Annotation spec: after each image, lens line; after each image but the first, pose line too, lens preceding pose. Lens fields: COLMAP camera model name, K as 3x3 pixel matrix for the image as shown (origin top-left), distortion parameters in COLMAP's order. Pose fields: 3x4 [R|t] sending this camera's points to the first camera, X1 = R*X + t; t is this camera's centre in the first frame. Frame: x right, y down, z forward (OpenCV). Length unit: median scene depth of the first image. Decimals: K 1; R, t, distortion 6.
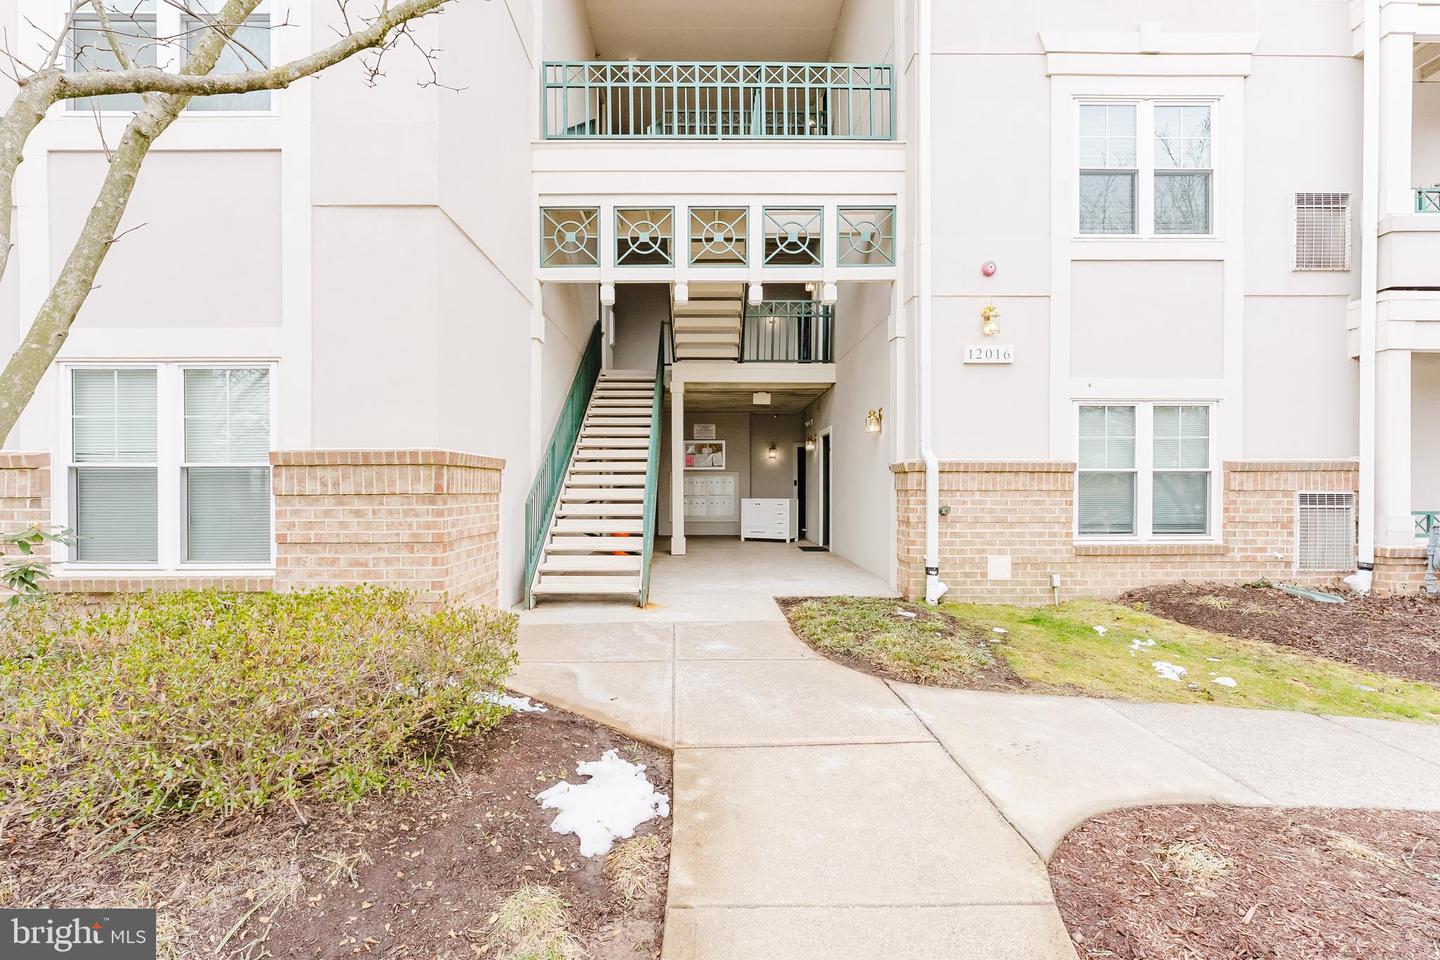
lens RADIAL K [[608.2, 0, 940.0], [0, 608.2, 471.8], [0, 0, 1]] dist [-0.001584, -0.000038]
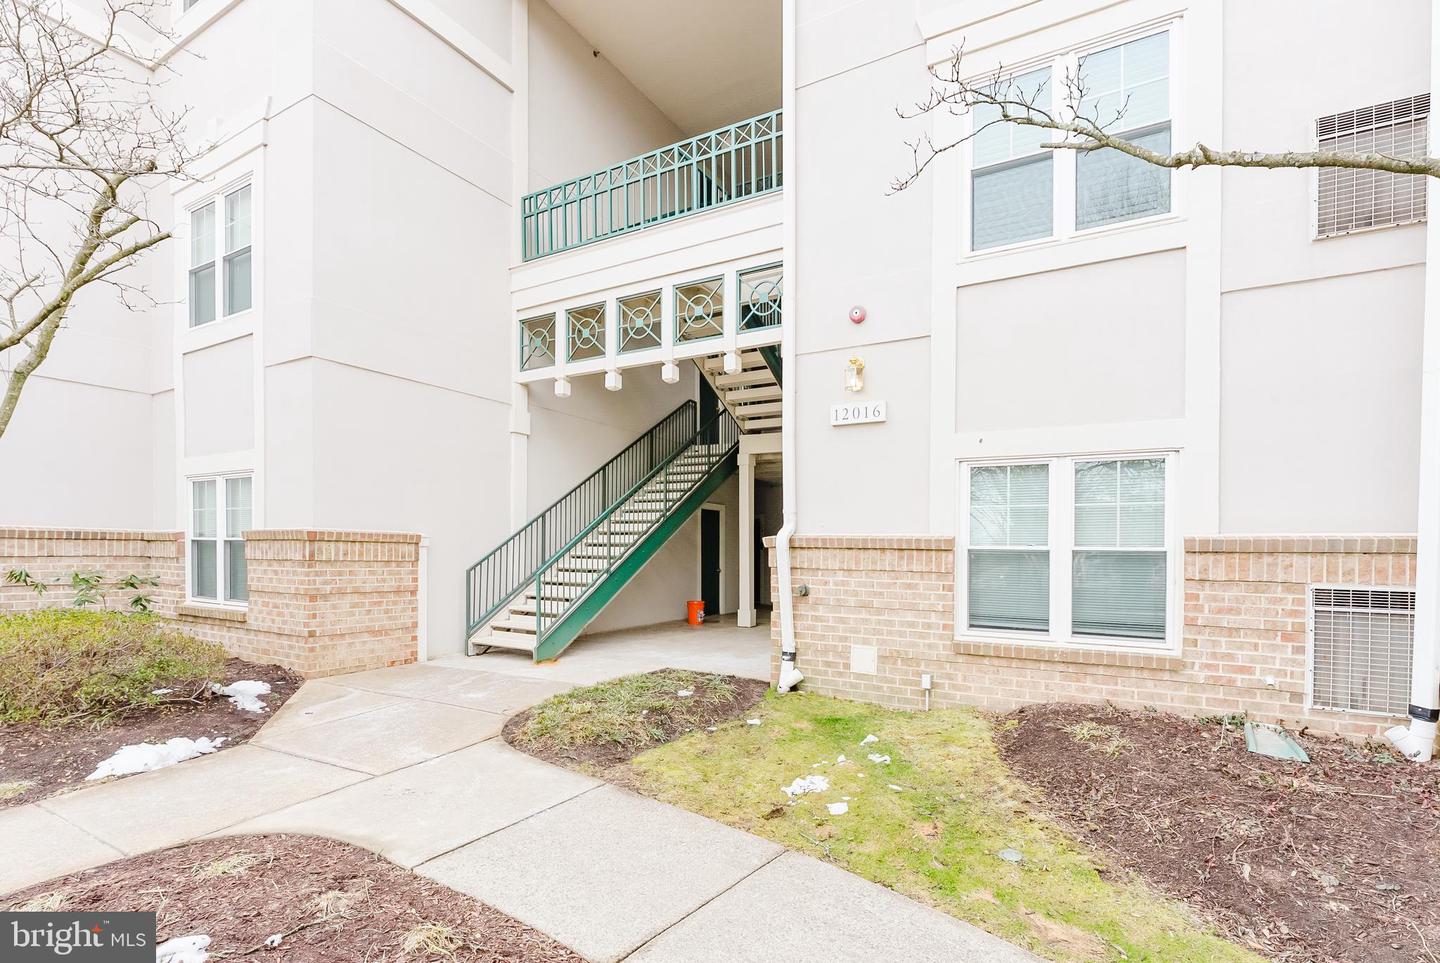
lens RADIAL K [[698.5, 0, 719.8], [0, 698.5, 538.9], [0, 0, 1]] dist [0.020852, -0.014698]
pose [[0.853658, 0.003241, -0.520823, 0.439755], [-0.002323, 0.999994, 0.002415, -0.016028], [0.520828, -0.000852, 0.853661, 0.041553]]
